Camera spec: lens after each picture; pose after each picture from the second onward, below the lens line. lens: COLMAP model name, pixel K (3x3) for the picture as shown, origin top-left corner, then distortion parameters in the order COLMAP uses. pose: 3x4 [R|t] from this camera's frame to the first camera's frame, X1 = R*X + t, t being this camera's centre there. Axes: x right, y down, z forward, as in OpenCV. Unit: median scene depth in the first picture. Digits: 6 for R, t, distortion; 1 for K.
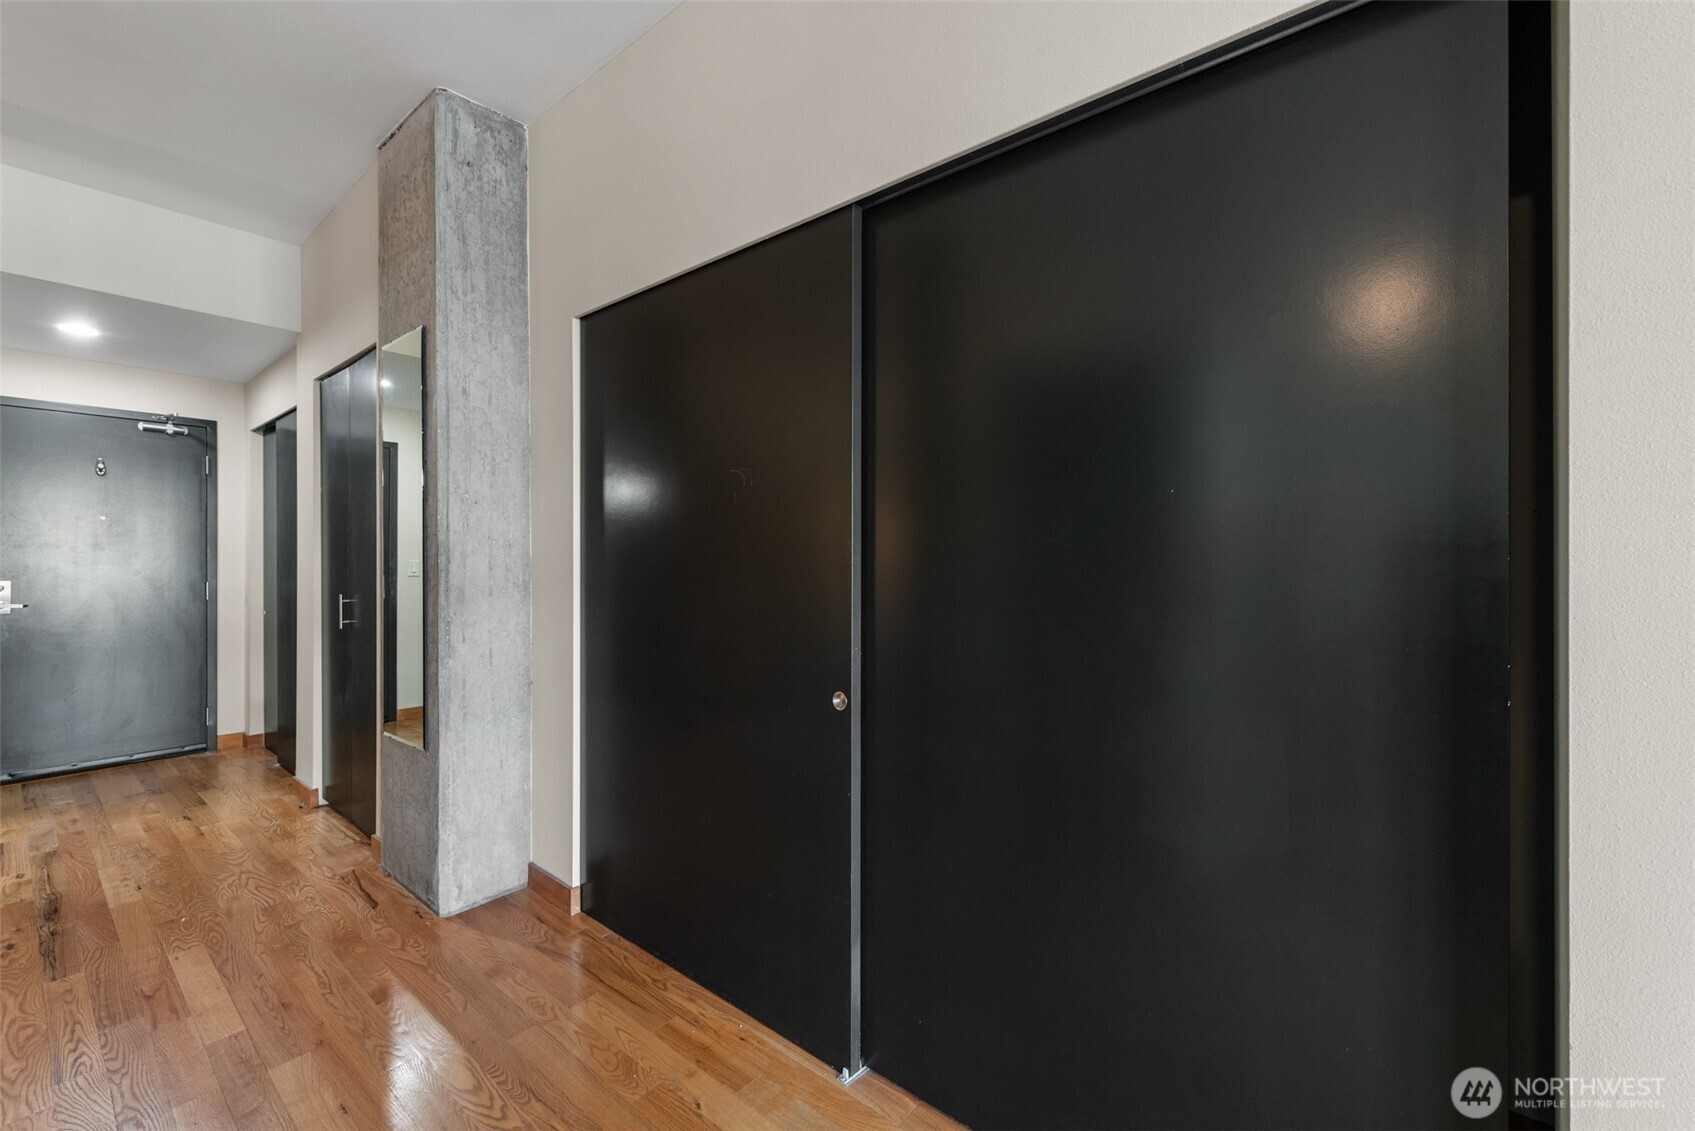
lens RADIAL K [[678.1, 0, 853.3], [0, 678.1, 562.0], [0, 0, 1]] dist [0.001640, 0.000395]
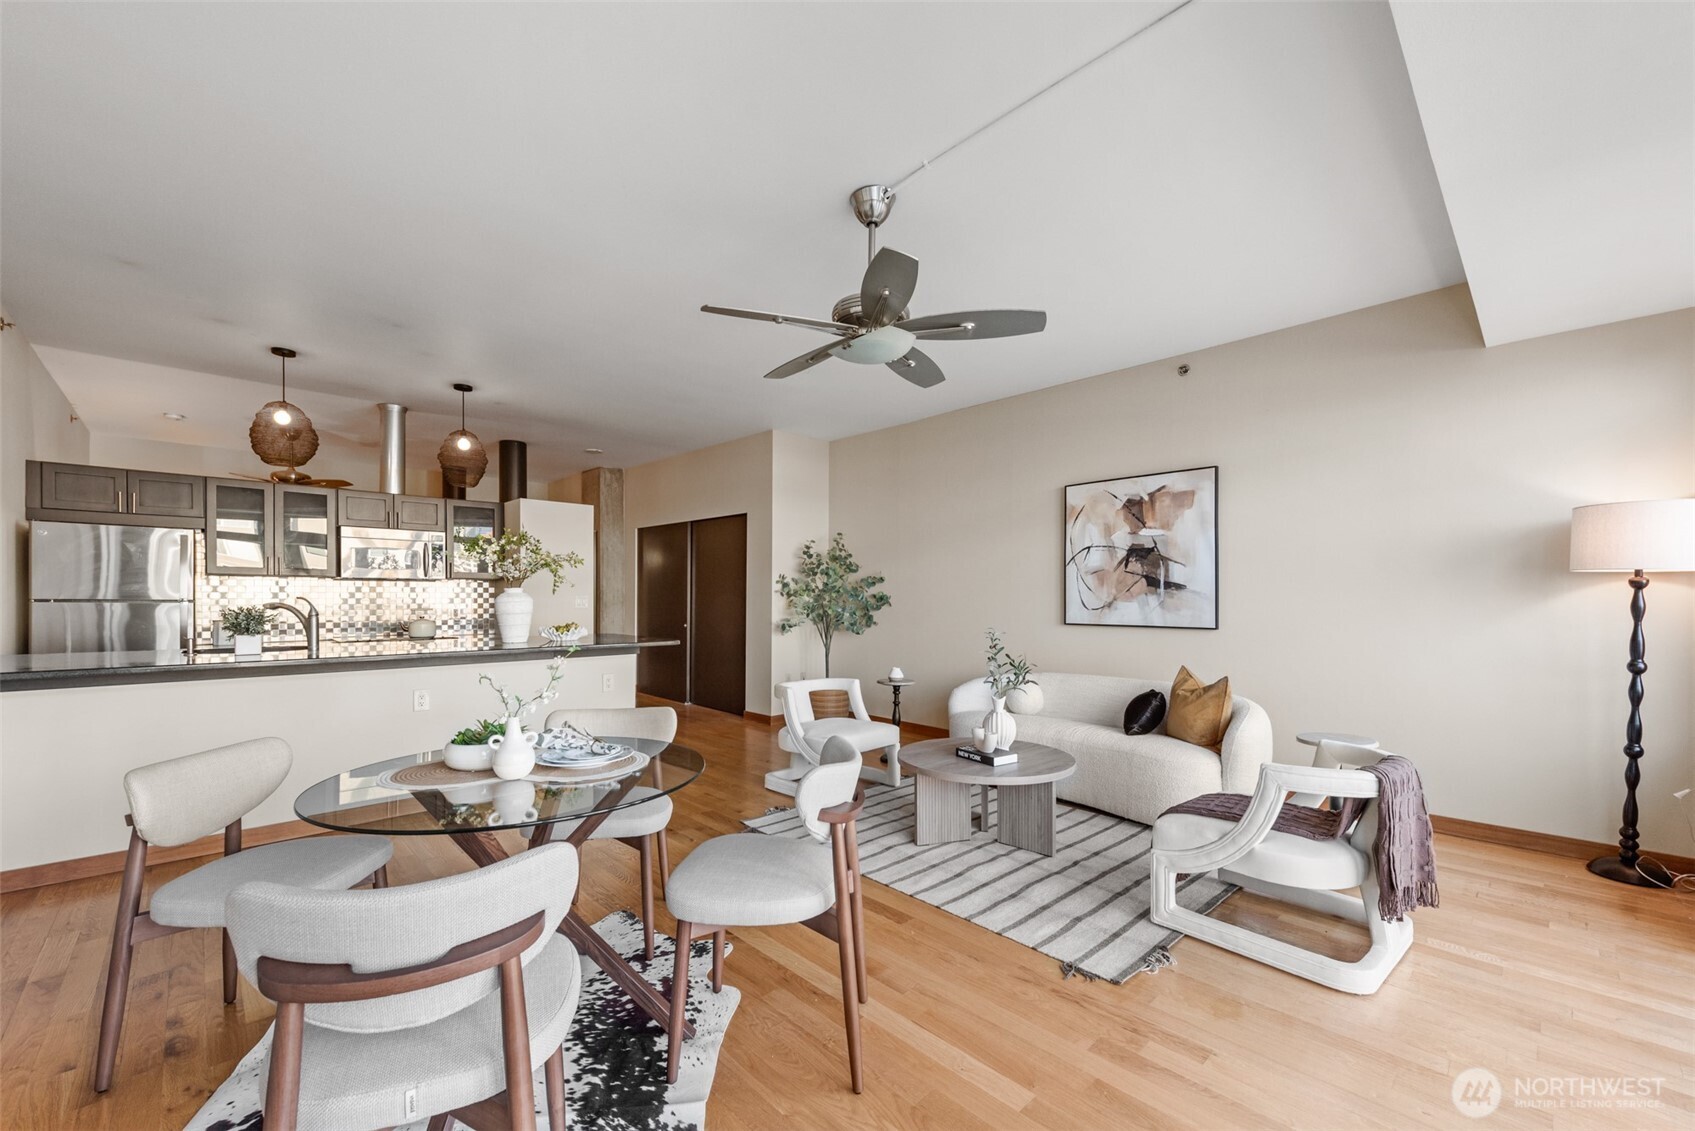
lens RADIAL K [[689.3, 0, 844.6], [0, 689.3, 579.7], [0, 0, 1]] dist [0.000845, 0.000046]
pose [[0.991492, -0.002529, -0.130143, 1.127395], [0.001162, 0.999943, -0.010580, -0.043526], [0.130162, 0.010339, 0.991439, -2.405762]]
